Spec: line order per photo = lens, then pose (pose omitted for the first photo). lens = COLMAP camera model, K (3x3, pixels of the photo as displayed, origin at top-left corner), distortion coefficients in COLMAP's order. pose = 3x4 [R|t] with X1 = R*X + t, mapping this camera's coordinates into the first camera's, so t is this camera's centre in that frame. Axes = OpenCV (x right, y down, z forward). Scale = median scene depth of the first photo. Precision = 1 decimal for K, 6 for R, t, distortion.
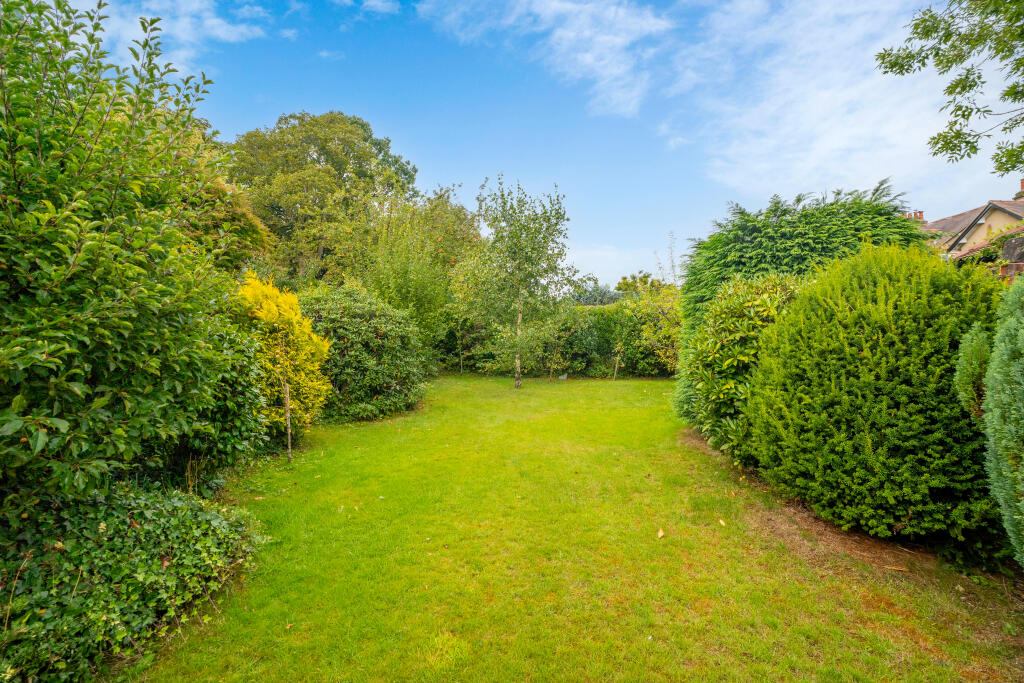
lens RADIAL K [[489.4, 0, 499.3], [0, 489.4, 341.3], [0, 0, 1]] dist [-0.069171, 0.030259]
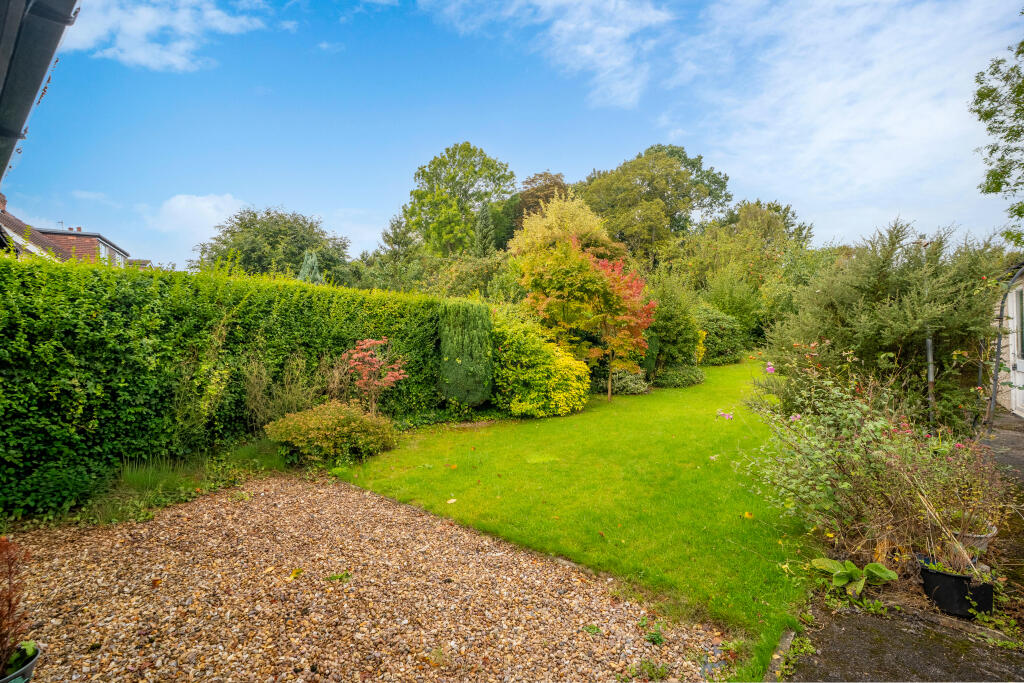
lens RADIAL K [[489.4, 0, 499.3], [0, 489.4, 341.3], [0, 0, 1]] dist [-0.069171, 0.030259]
pose [[0.813898, -0.025294, -0.580457, 0.154708], [0.037924, 0.999234, 0.009634, -0.011133], [0.579769, -0.029854, 0.814234, -1.029190]]
